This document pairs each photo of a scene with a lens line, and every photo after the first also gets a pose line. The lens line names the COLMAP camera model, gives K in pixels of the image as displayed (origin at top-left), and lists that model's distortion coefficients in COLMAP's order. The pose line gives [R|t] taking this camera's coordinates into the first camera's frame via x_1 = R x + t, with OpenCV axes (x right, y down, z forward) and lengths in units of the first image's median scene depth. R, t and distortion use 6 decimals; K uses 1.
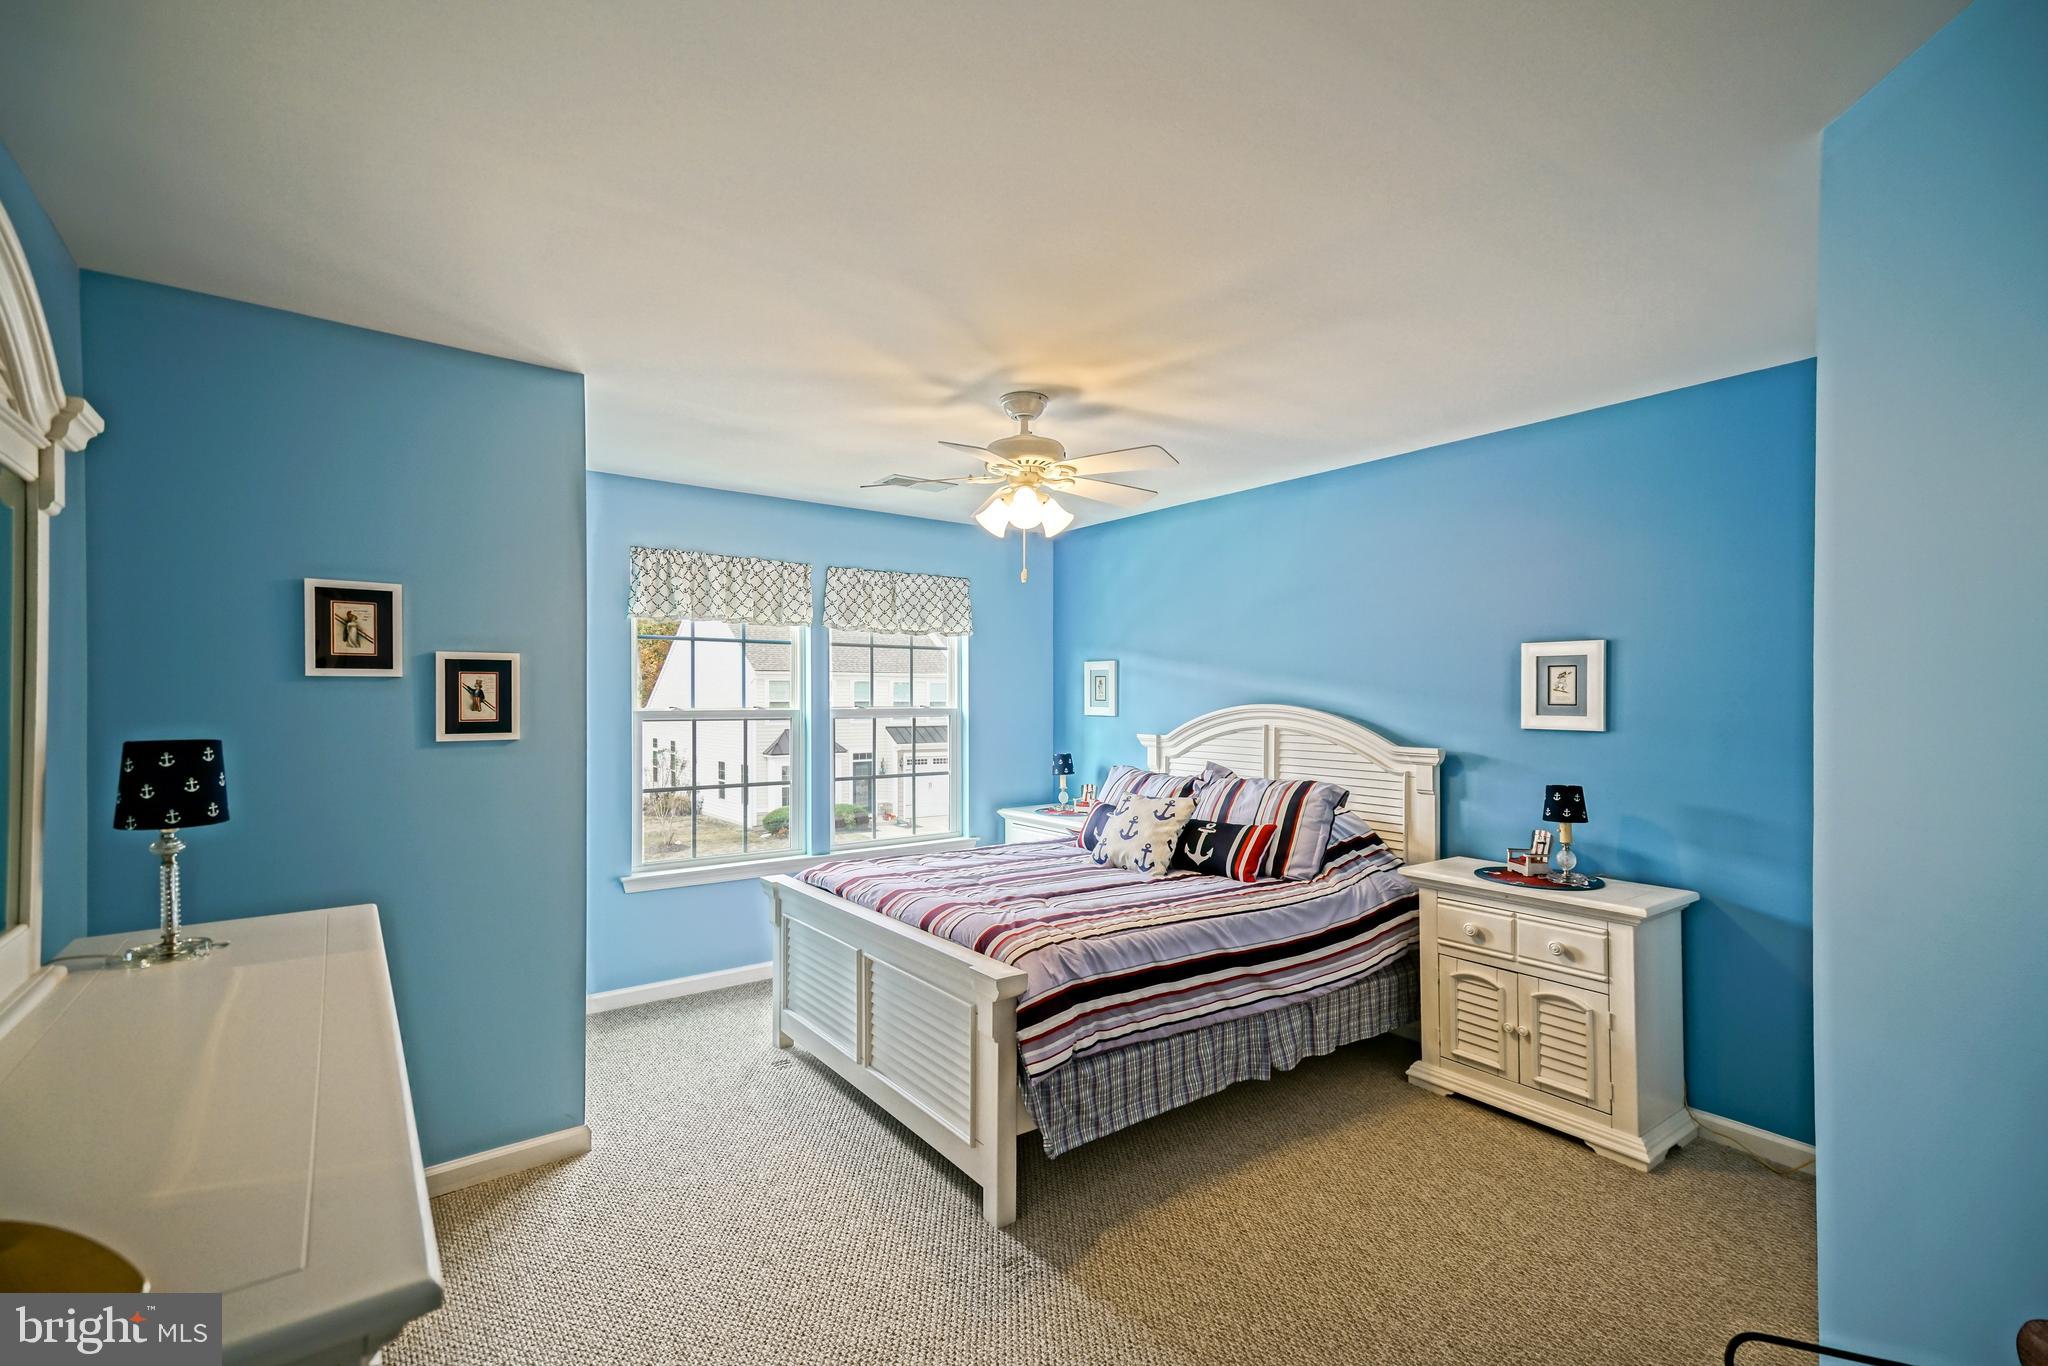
lens RADIAL K [[905.3, 0, 1019.5], [0, 905.3, 674.1], [0, 0, 1]] dist [0.039163, -0.000443]
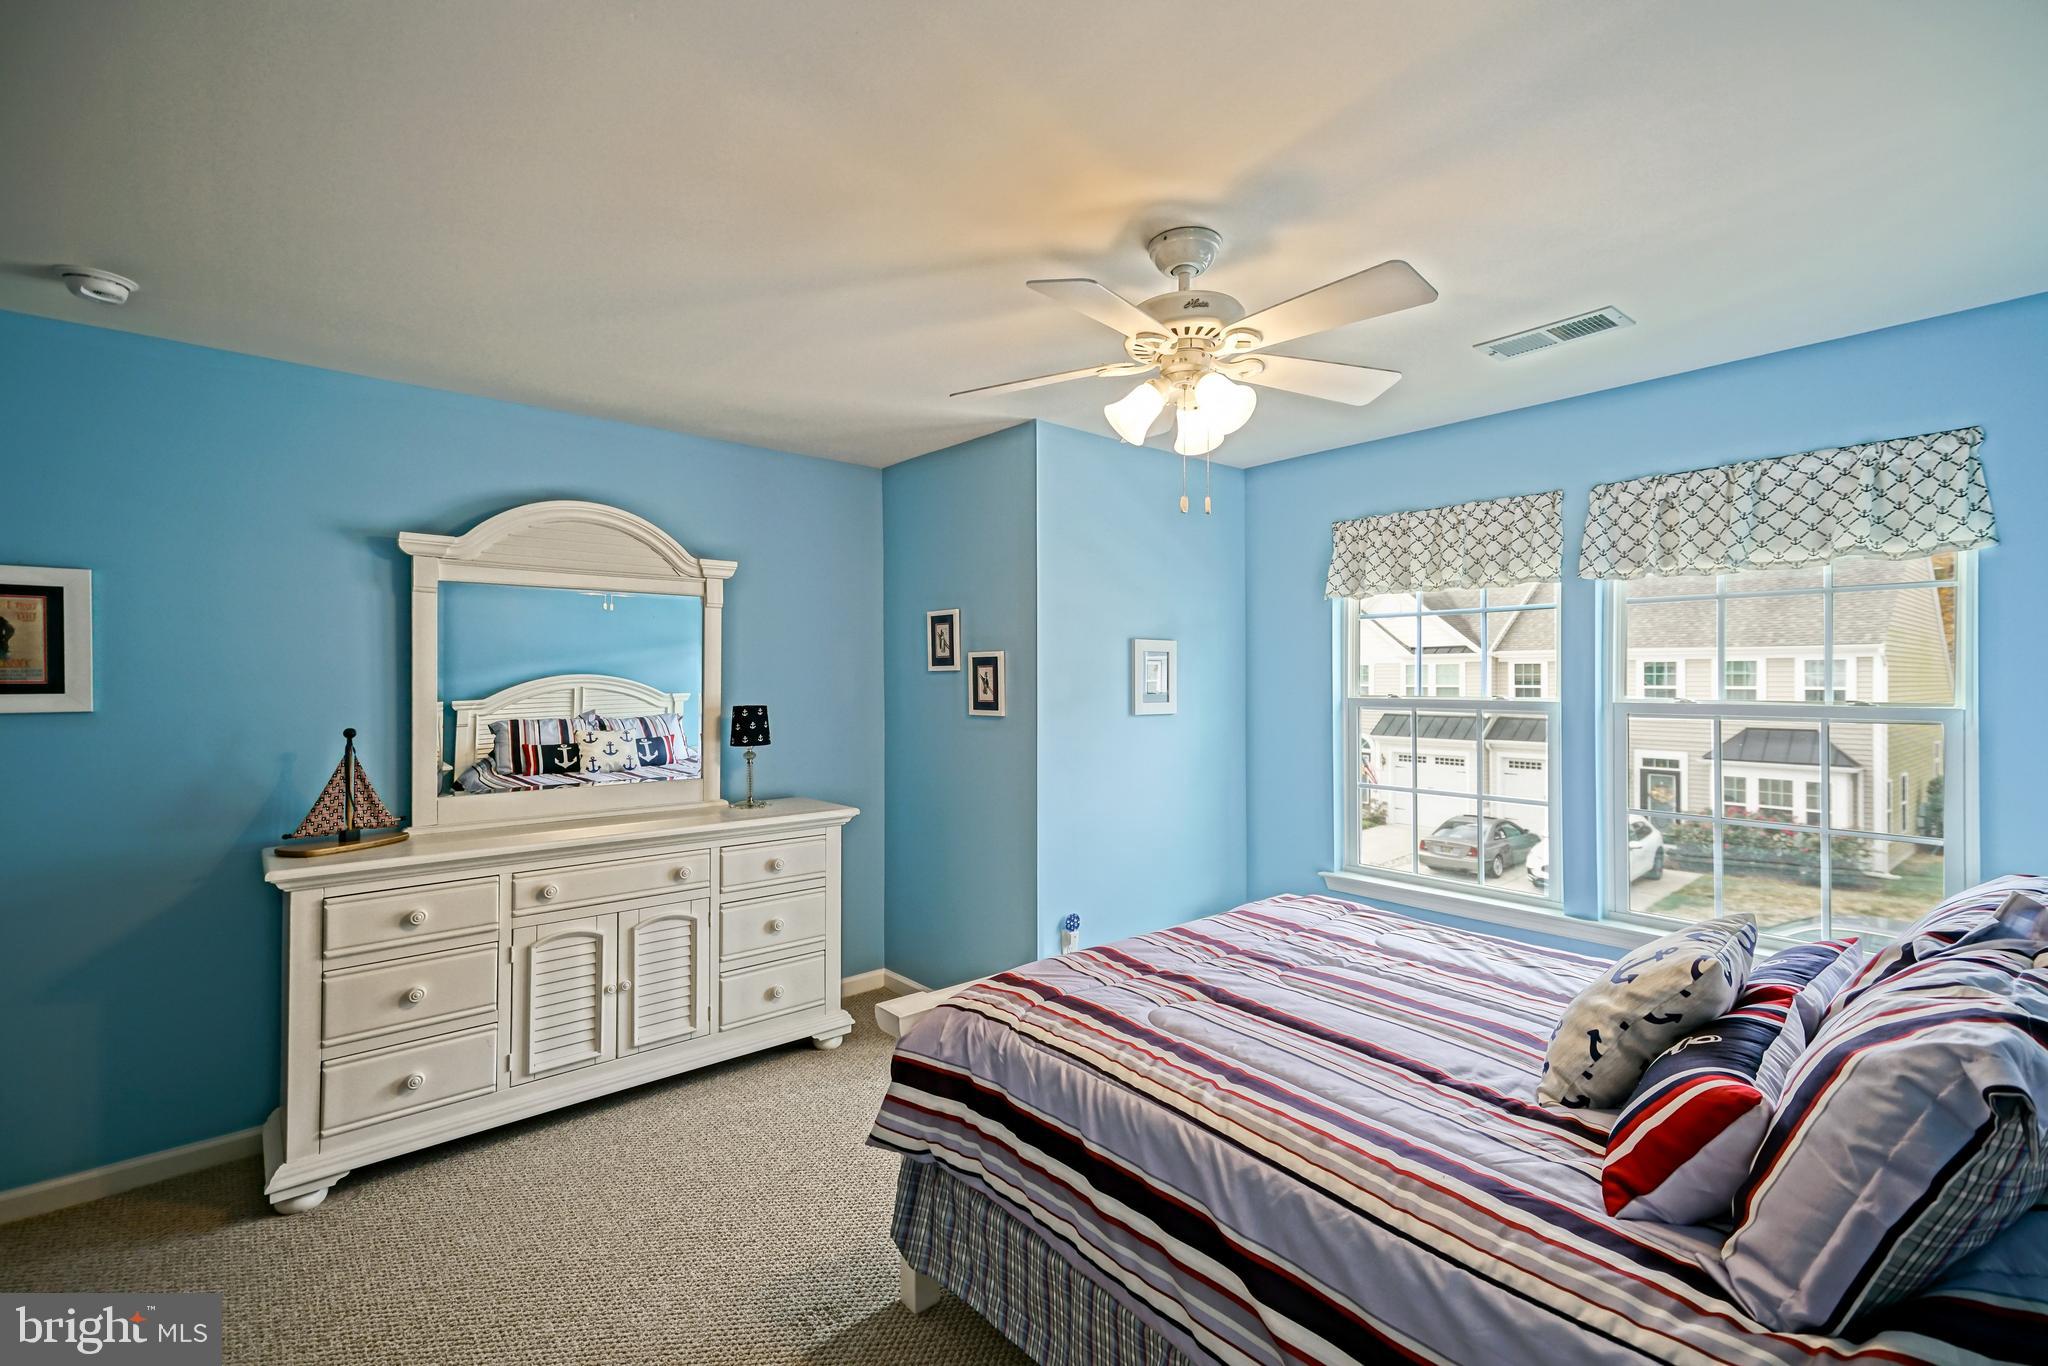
lens RADIAL K [[934.2, 0, 1018.1], [0, 934.2, 636.9], [0, 0, 1]] dist [-0.000635, -0.000187]
pose [[0.029814, -0.053067, -0.998146, 0.815350], [0.024968, 0.998318, -0.052331, 0.029267], [0.999244, -0.023361, 0.031088, 1.008330]]
